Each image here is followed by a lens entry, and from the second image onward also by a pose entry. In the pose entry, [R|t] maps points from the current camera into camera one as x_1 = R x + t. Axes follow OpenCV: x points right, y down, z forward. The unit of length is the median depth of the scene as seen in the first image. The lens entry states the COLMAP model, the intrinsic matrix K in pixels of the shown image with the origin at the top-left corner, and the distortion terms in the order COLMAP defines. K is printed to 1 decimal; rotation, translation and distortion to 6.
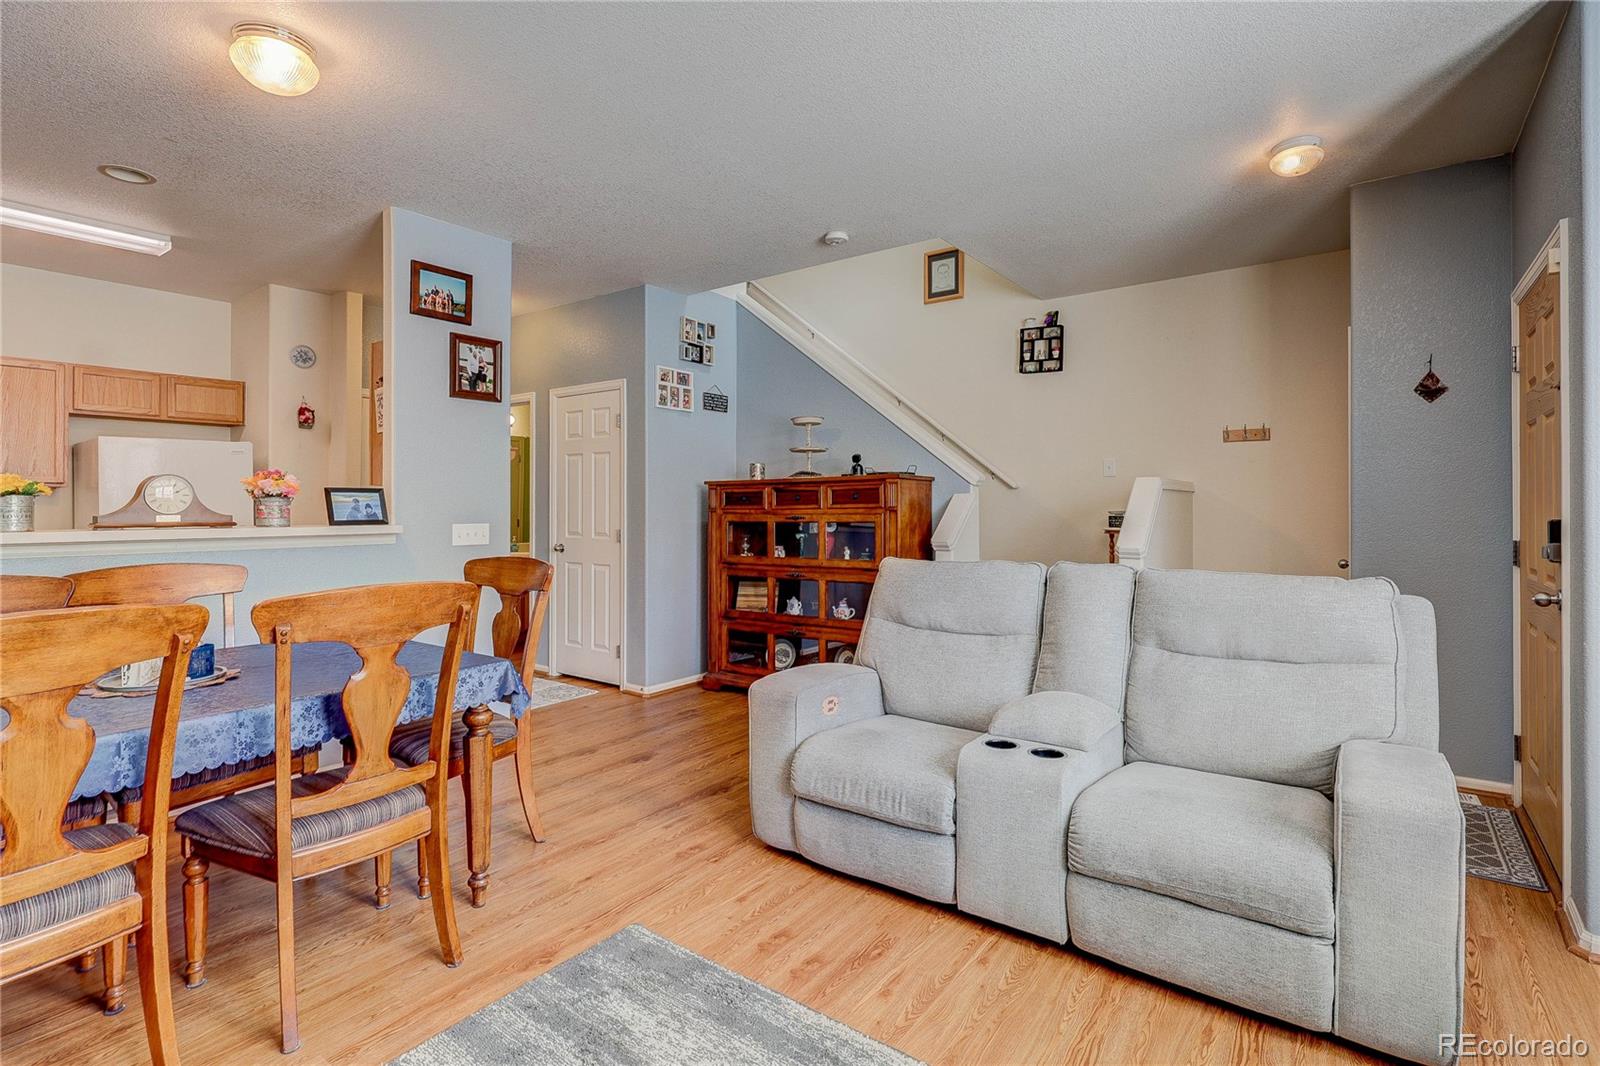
lens RADIAL K [[756.5, 0, 808.9], [0, 756.5, 506.4], [0, 0, 1]] dist [-0.003873, 0.000052]
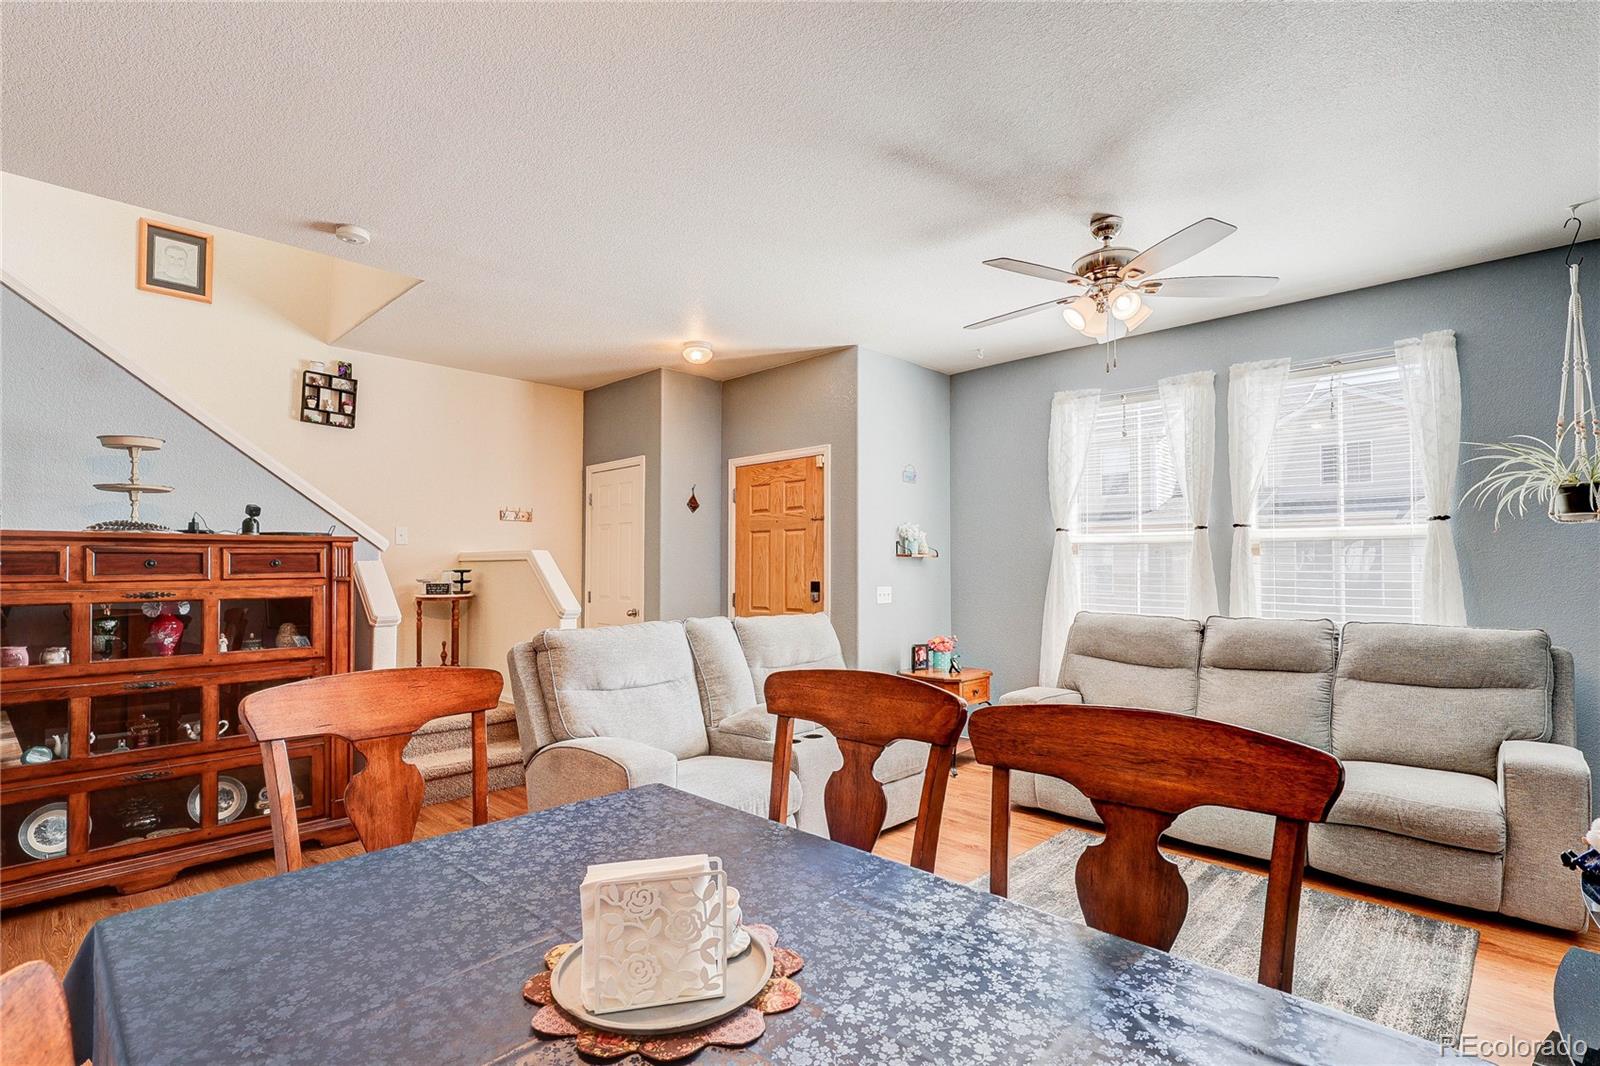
lens RADIAL K [[756.5, 0, 787.7], [0, 756.5, 552.2], [0, 0, 1]] dist [-0.003873, 0.000052]
pose [[0.166098, 0.026430, 0.985755, -0.542252], [-0.003245, 0.999650, -0.026255, -0.005856], [-0.986104, 0.001162, 0.166126, 0.355769]]
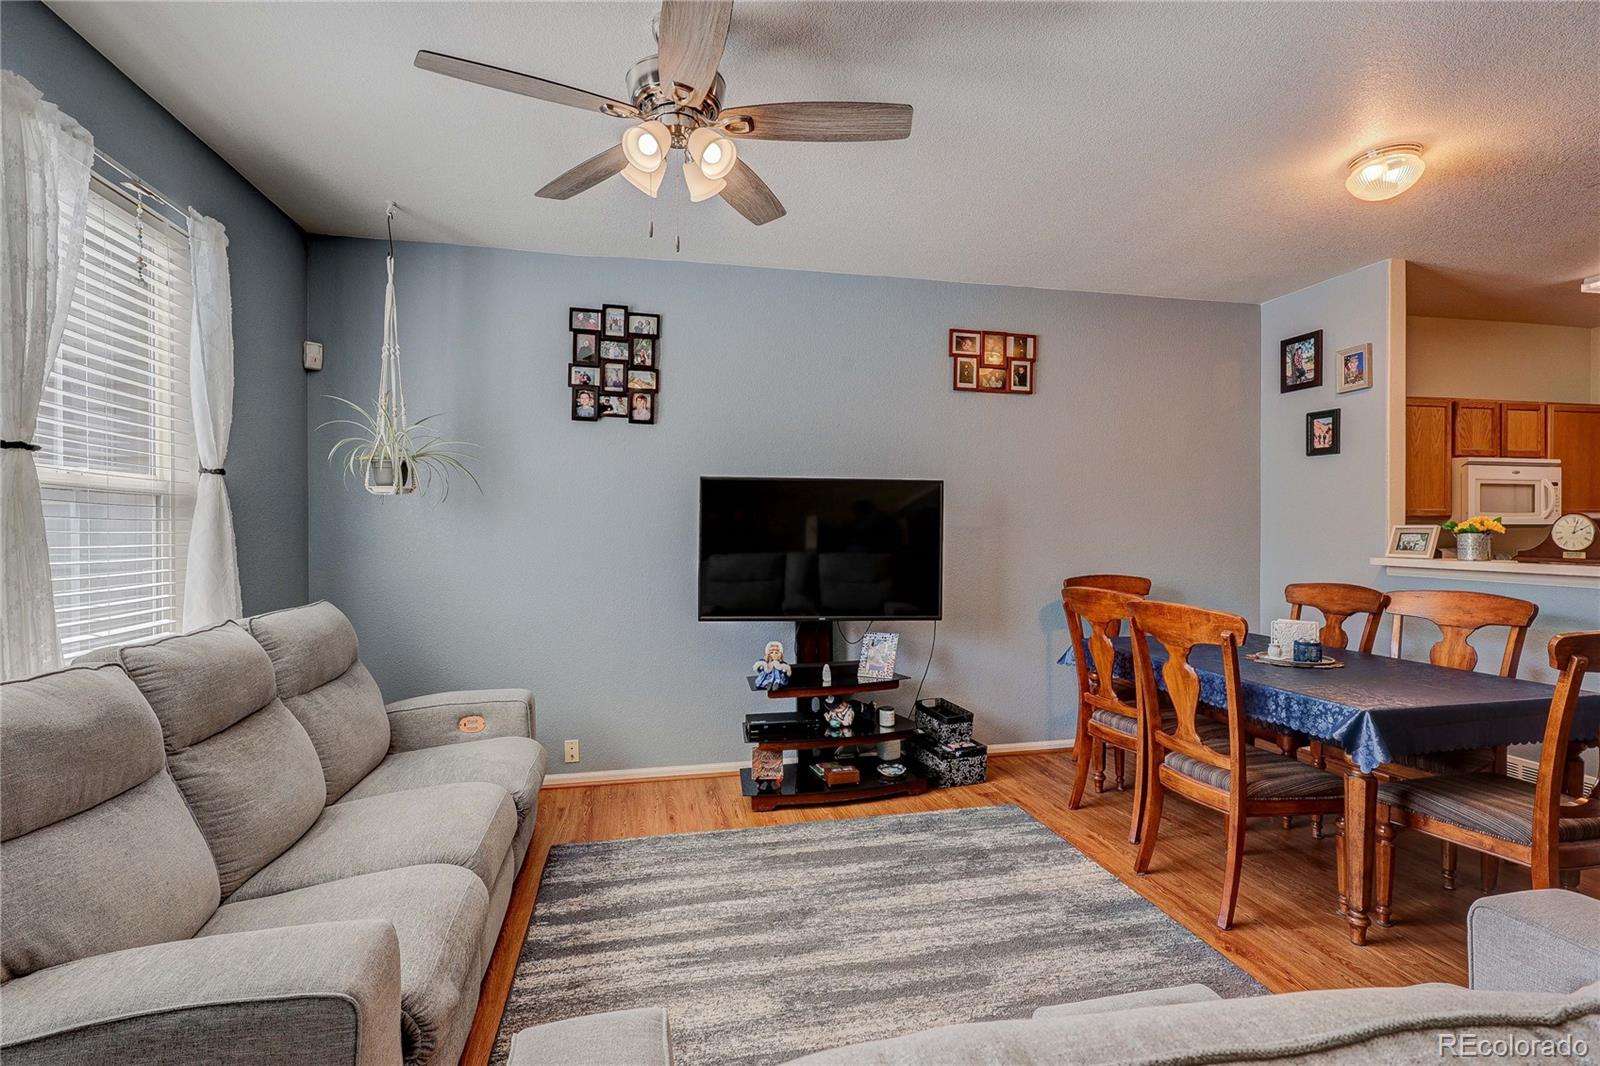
lens RADIAL K [[756.5, 0, 805.6], [0, 756.5, 530.4], [0, 0, 1]] dist [-0.003873, 0.000052]
pose [[-0.667084, 0.007981, -0.744940, 0.387162], [0.005139, 0.999968, 0.006112, -0.017964], [0.744965, 0.000249, -0.667104, 0.534677]]
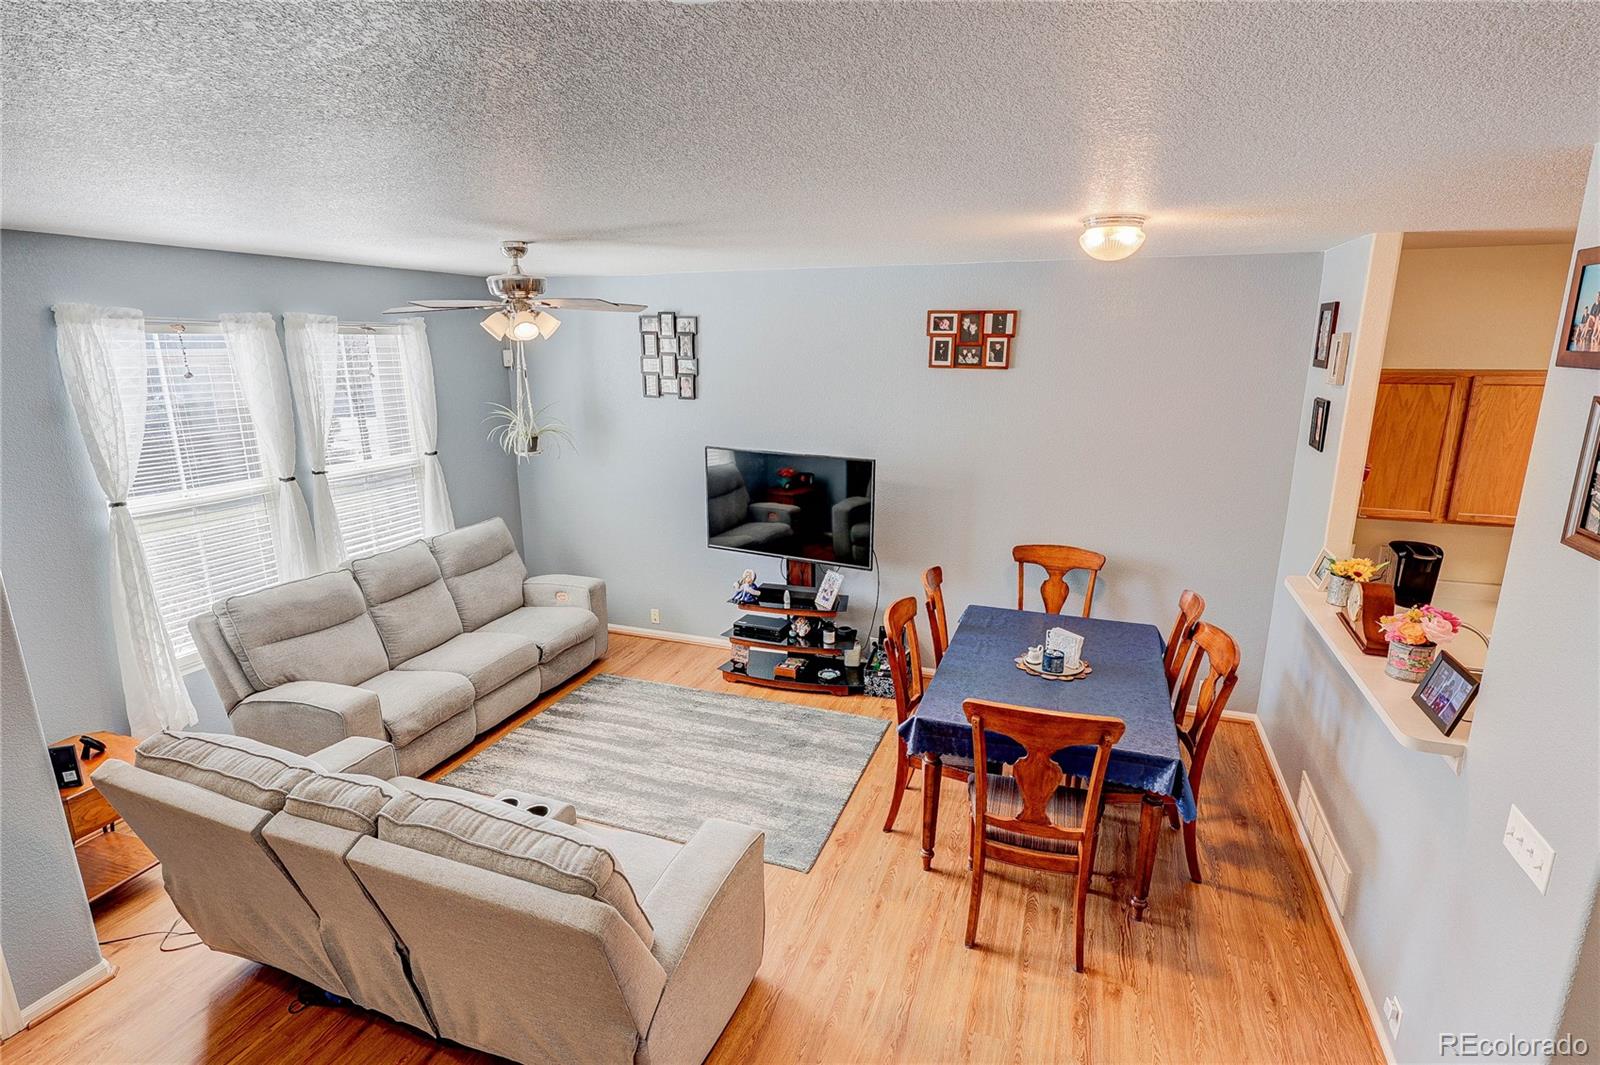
lens RADIAL K [[819.3, 0, 794.8], [0, 819.3, 537.9], [0, 0, 1]] dist [-0.008664, 0.002550]
pose [[-0.966812, 0.069850, -0.245755, 0.070722], [0.008613, 0.970265, 0.241891, -0.211798], [0.255344, 0.231747, -0.938666, 1.059174]]
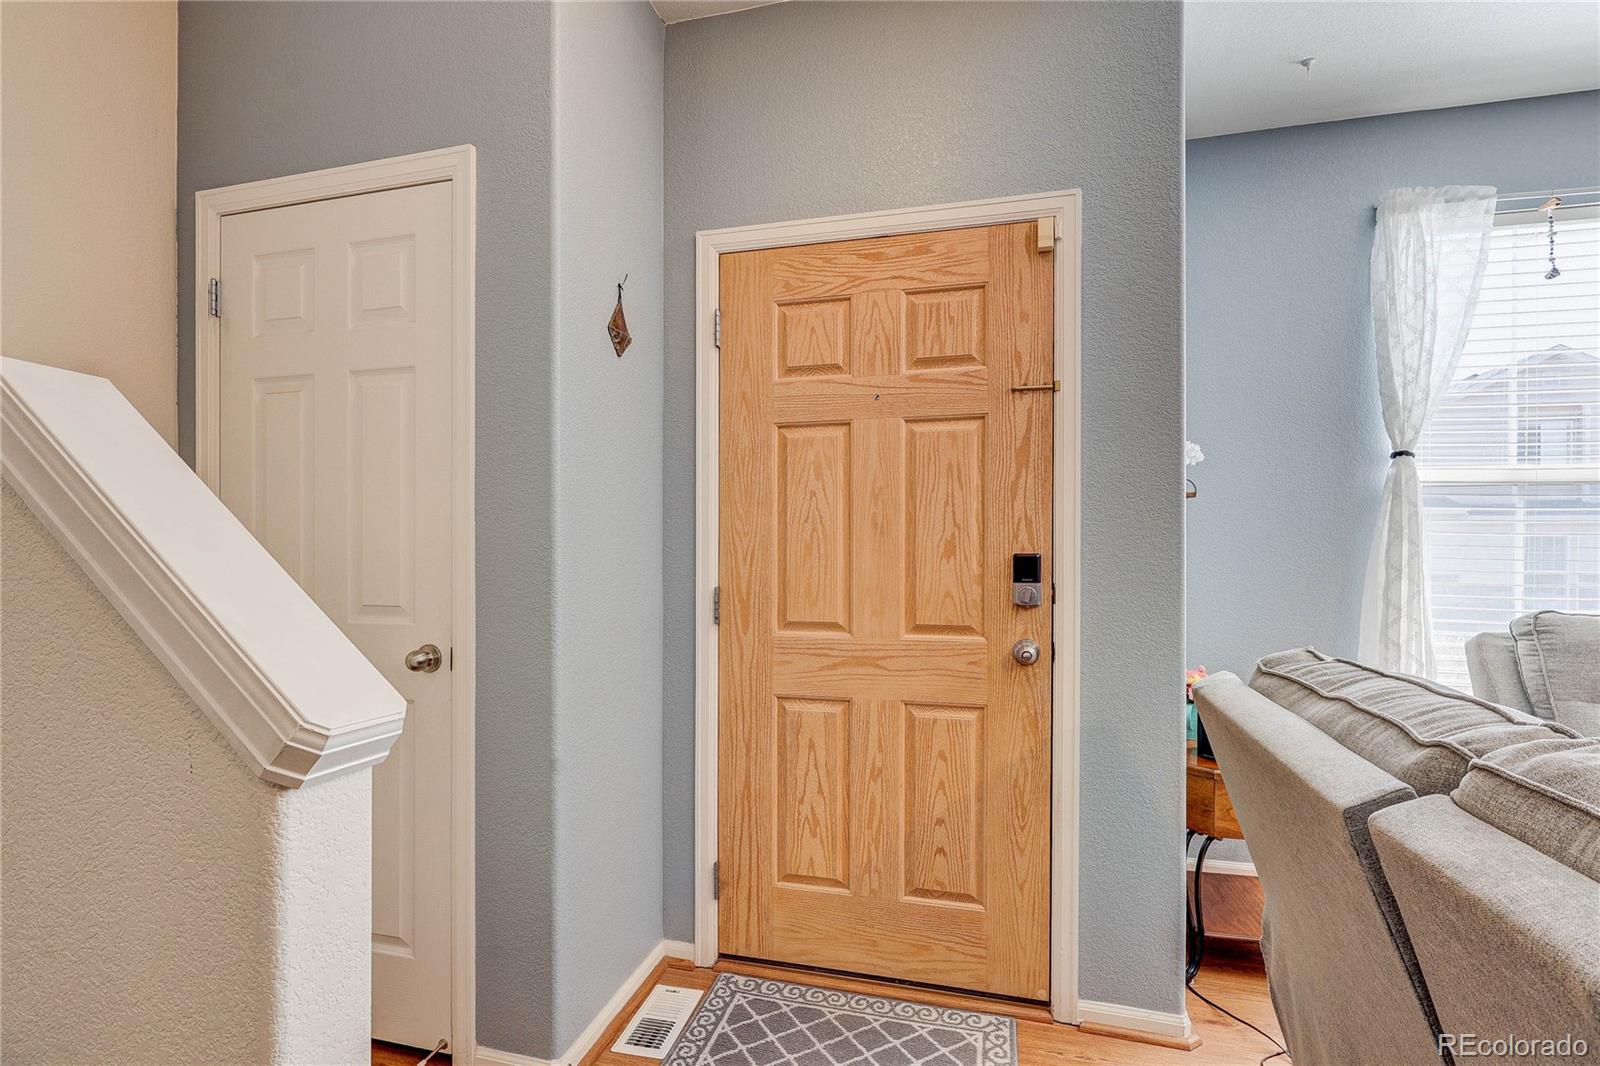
lens RADIAL K [[756.5, 0, 794.8], [0, 756.5, 567.9], [0, 0, 1]] dist [-0.003873, 0.000052]
pose [[-0.360873, -0.011336, 0.932546, 0.161765], [-0.001511, 0.999932, 0.011571, 0.009757], [-0.932614, 0.002766, -0.360865, 0.746017]]
